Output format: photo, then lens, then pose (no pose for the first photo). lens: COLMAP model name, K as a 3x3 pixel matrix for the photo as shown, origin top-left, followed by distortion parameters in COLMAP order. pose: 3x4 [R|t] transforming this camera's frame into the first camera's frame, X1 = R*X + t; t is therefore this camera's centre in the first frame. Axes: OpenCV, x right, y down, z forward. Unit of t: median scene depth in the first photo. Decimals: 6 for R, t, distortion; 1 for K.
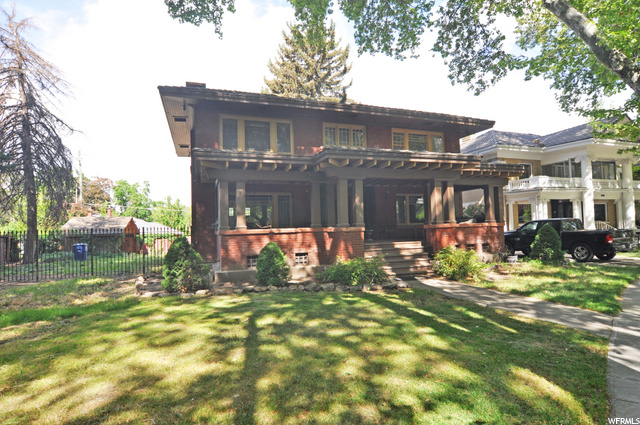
lens RADIAL K [[344.3, 0, 320.9], [0, 344.3, 211.0], [0, 0, 1]] dist [0.001644, -0.000782]
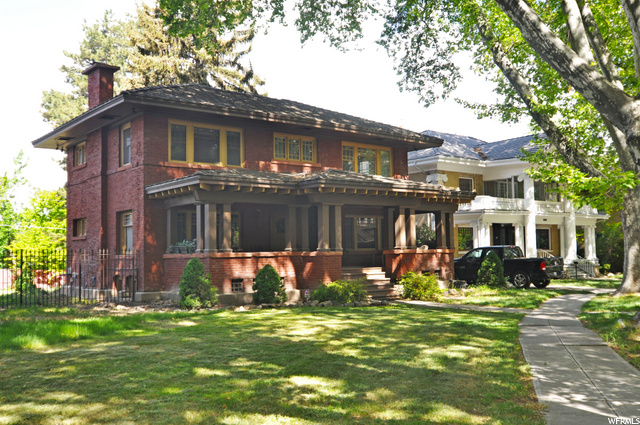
lens RADIAL K [[640.5, 0, 319.4], [0, 640.5, 213.2], [0, 0, 1]] dist [0.013489, 0.000000]
pose [[0.944931, 0.029148, 0.325970, -0.332451], [-0.021896, 0.999425, -0.025894, -0.010208], [-0.326538, 0.017331, 0.945025, -0.465162]]
